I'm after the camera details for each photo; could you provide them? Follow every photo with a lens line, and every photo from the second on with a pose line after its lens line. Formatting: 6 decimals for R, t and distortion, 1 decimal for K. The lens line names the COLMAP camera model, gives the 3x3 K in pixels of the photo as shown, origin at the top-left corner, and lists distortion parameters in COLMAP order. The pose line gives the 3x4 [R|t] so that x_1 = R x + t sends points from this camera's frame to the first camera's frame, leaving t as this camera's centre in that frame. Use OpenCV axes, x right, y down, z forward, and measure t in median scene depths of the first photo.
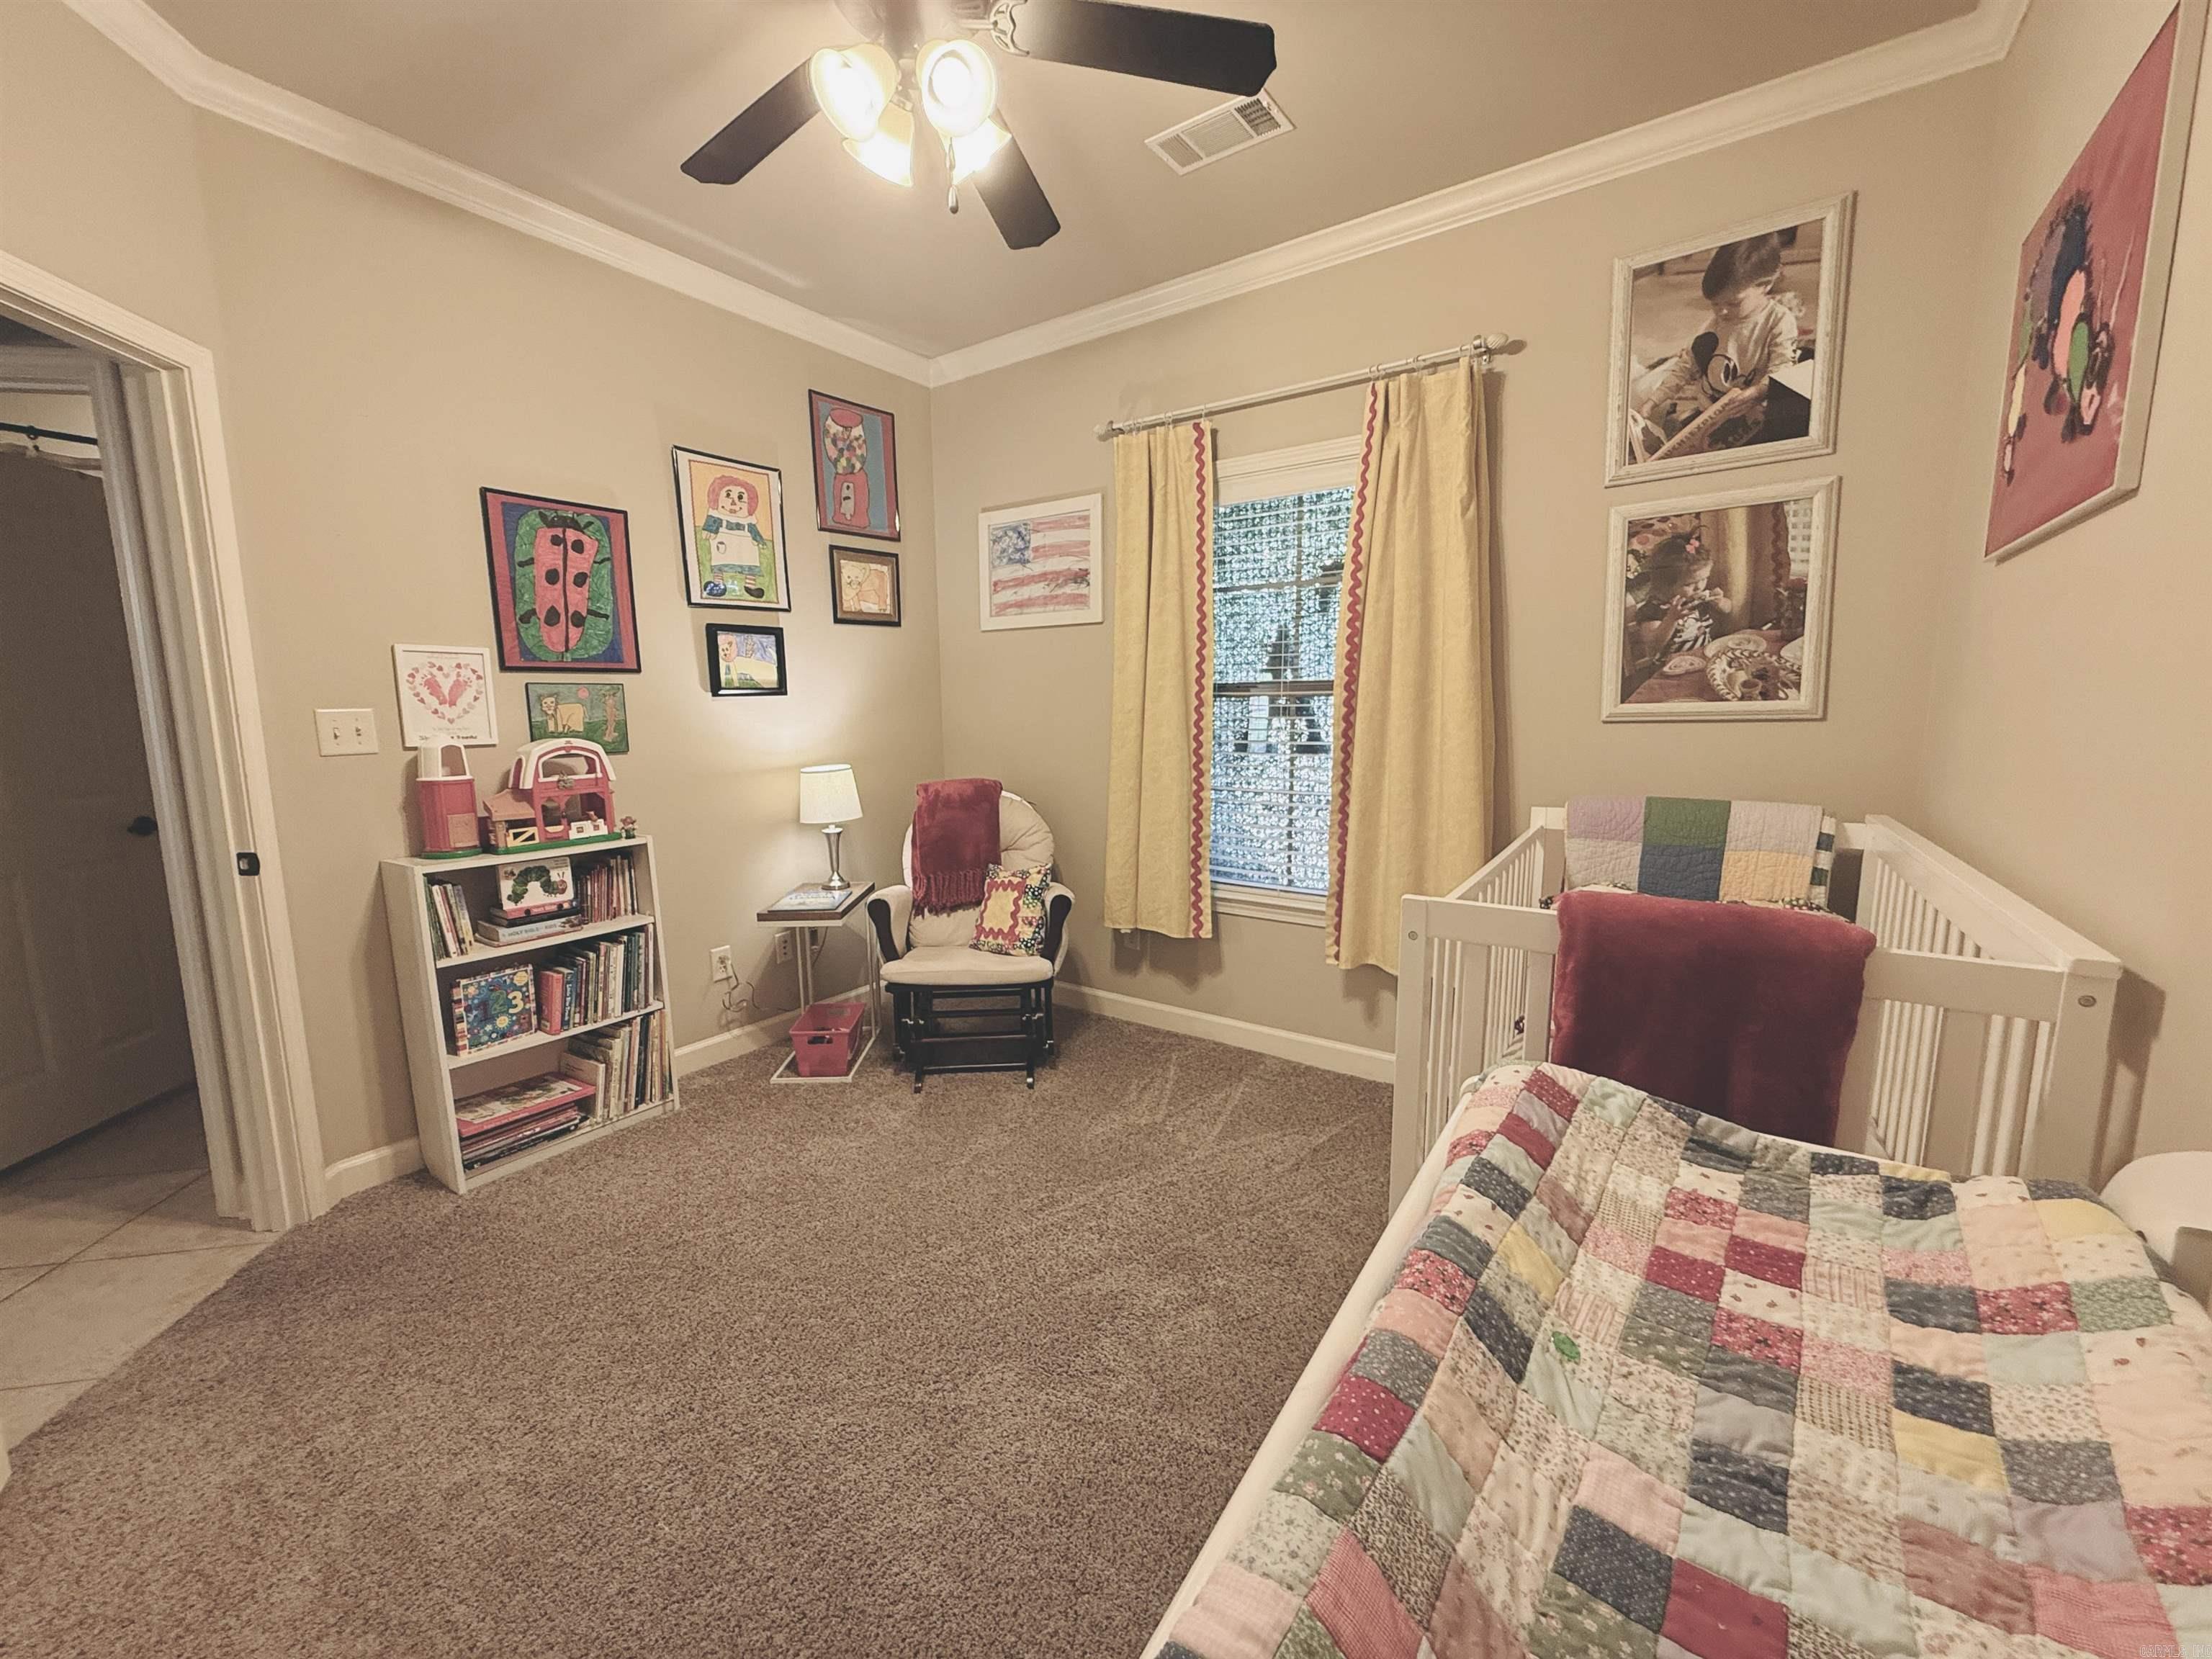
lens RADIAL K [[879.4, 0, 1101.9], [0, 879.4, 829.5], [0, 0, 1]] dist [-0.000535, 0.000359]
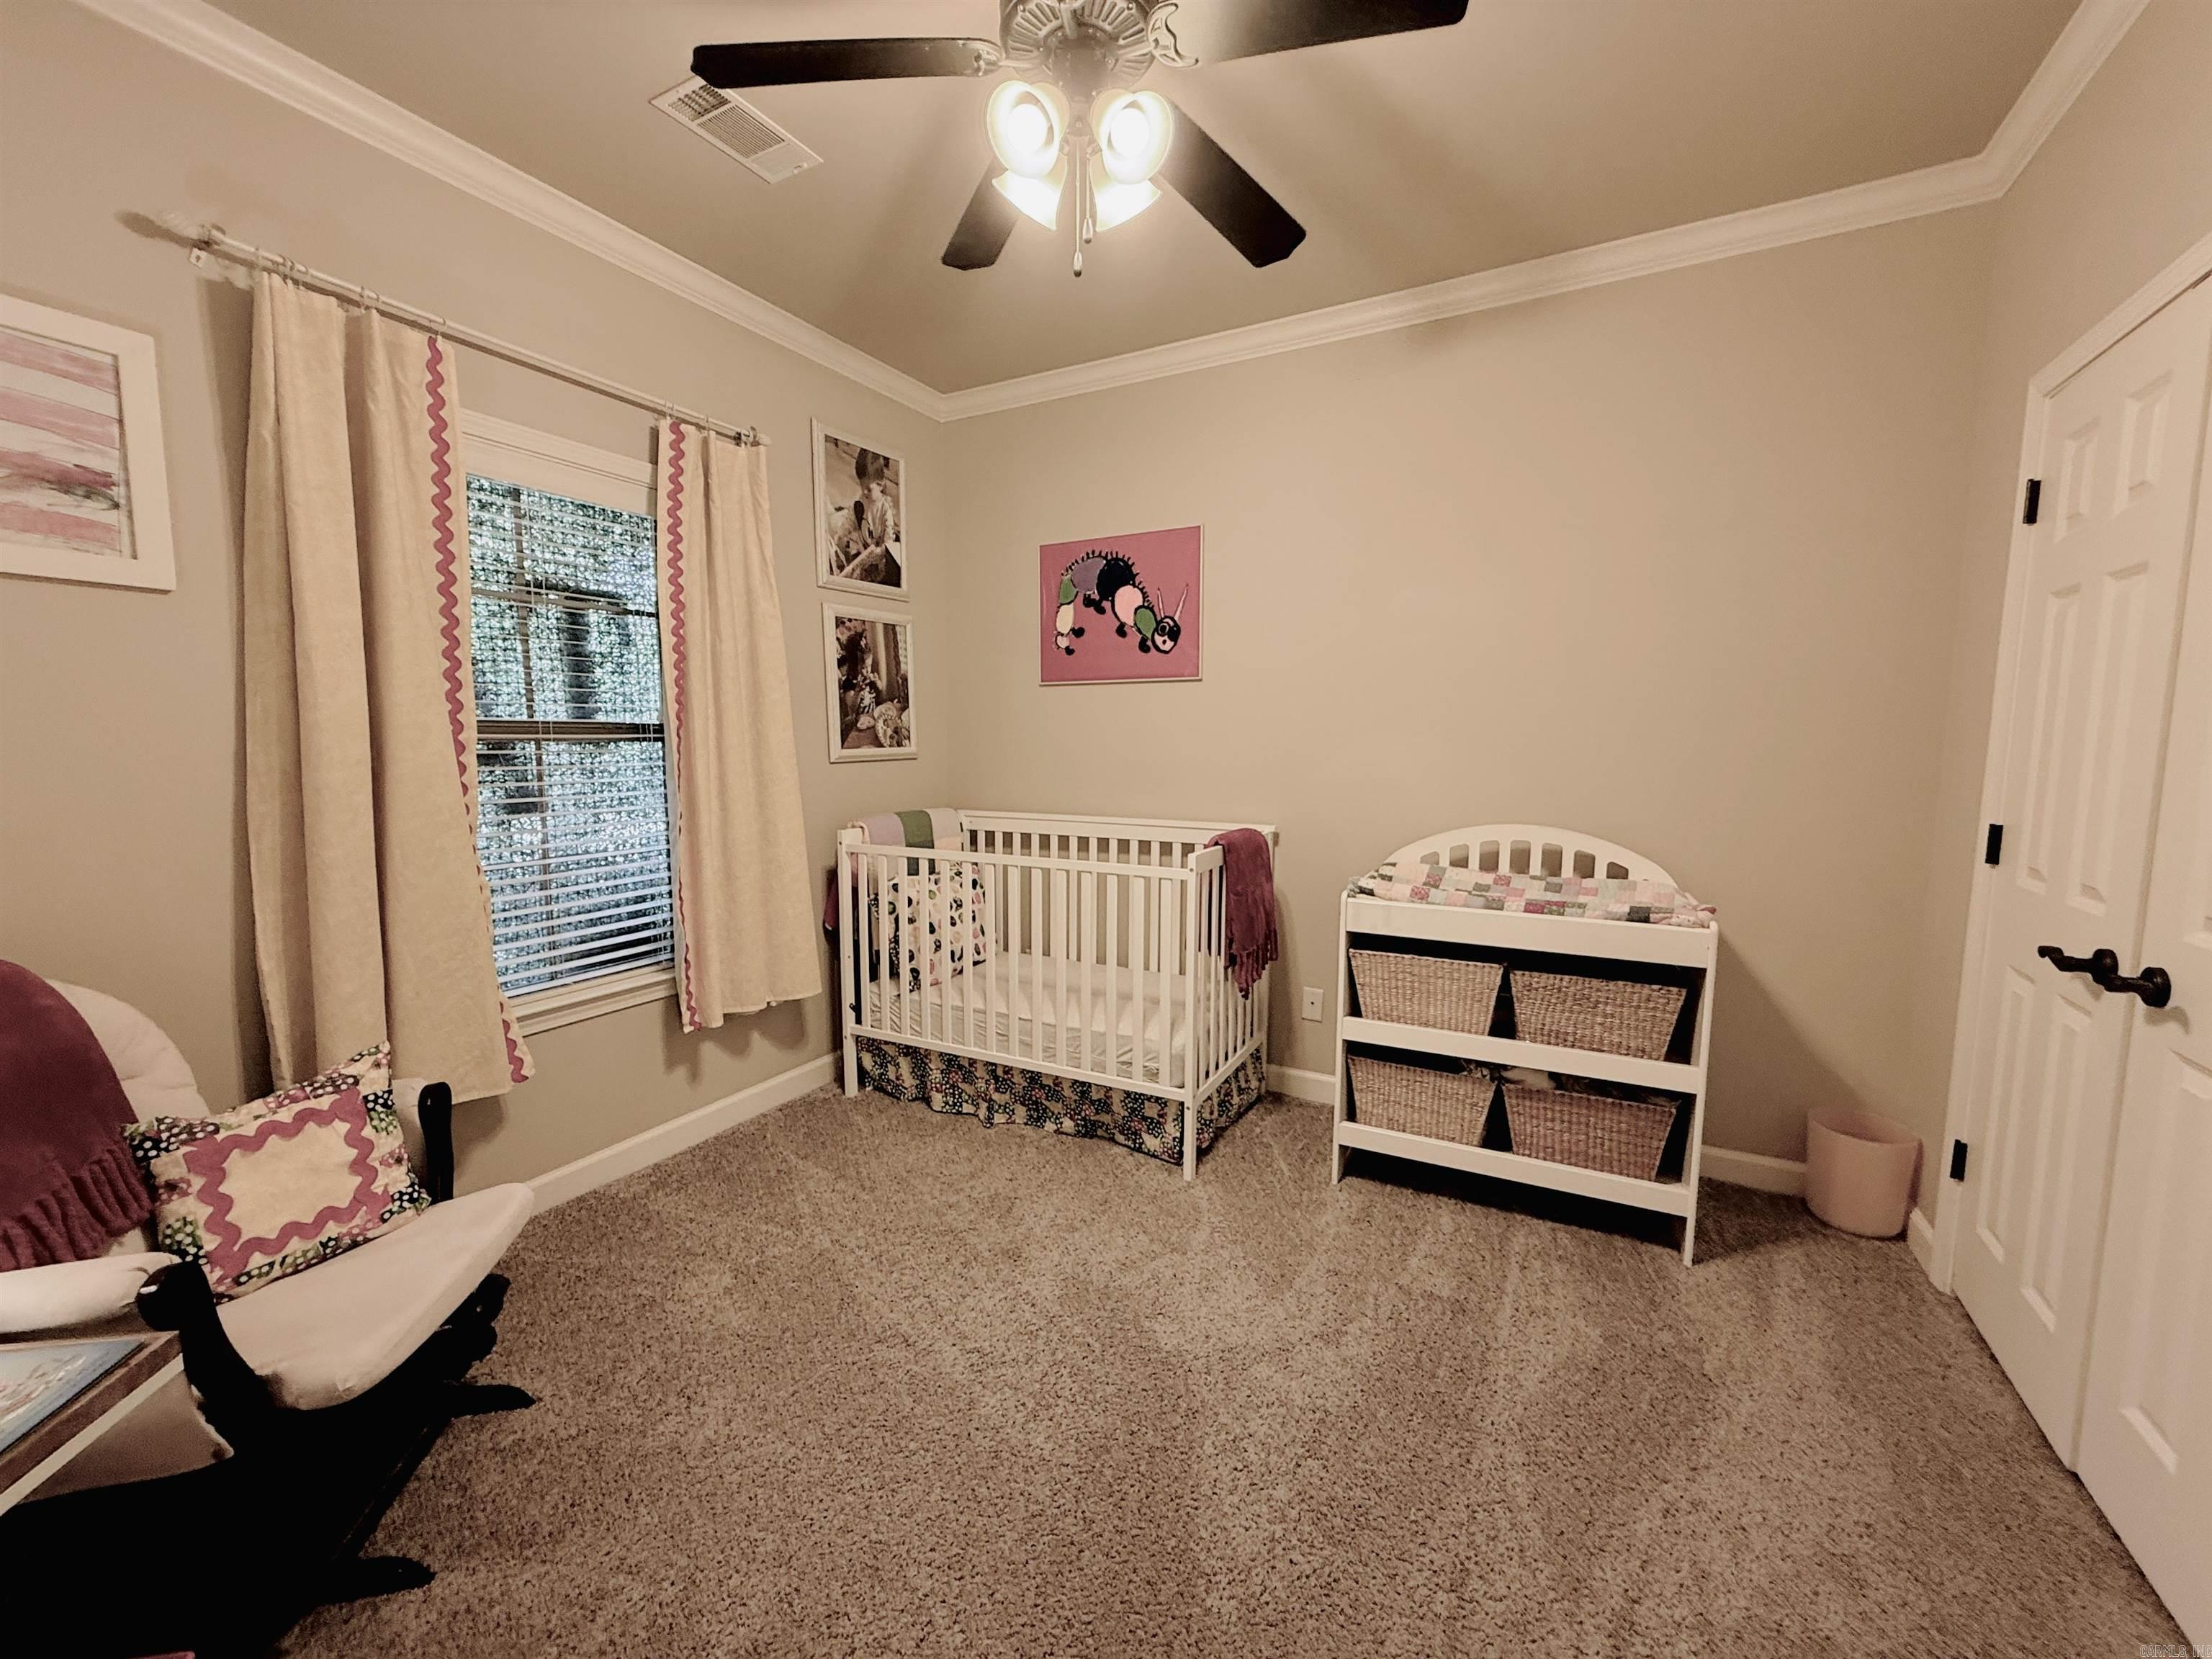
lens RADIAL K [[879.4, 0, 1101.9], [0, 879.4, 829.5], [0, 0, 1]] dist [-0.000535, 0.000359]
pose [[-0.113827, -0.093275, 0.989112, -0.855141], [0.138674, 0.984345, 0.108784, -0.120165], [-0.983775, 0.149547, -0.099111, 0.803889]]
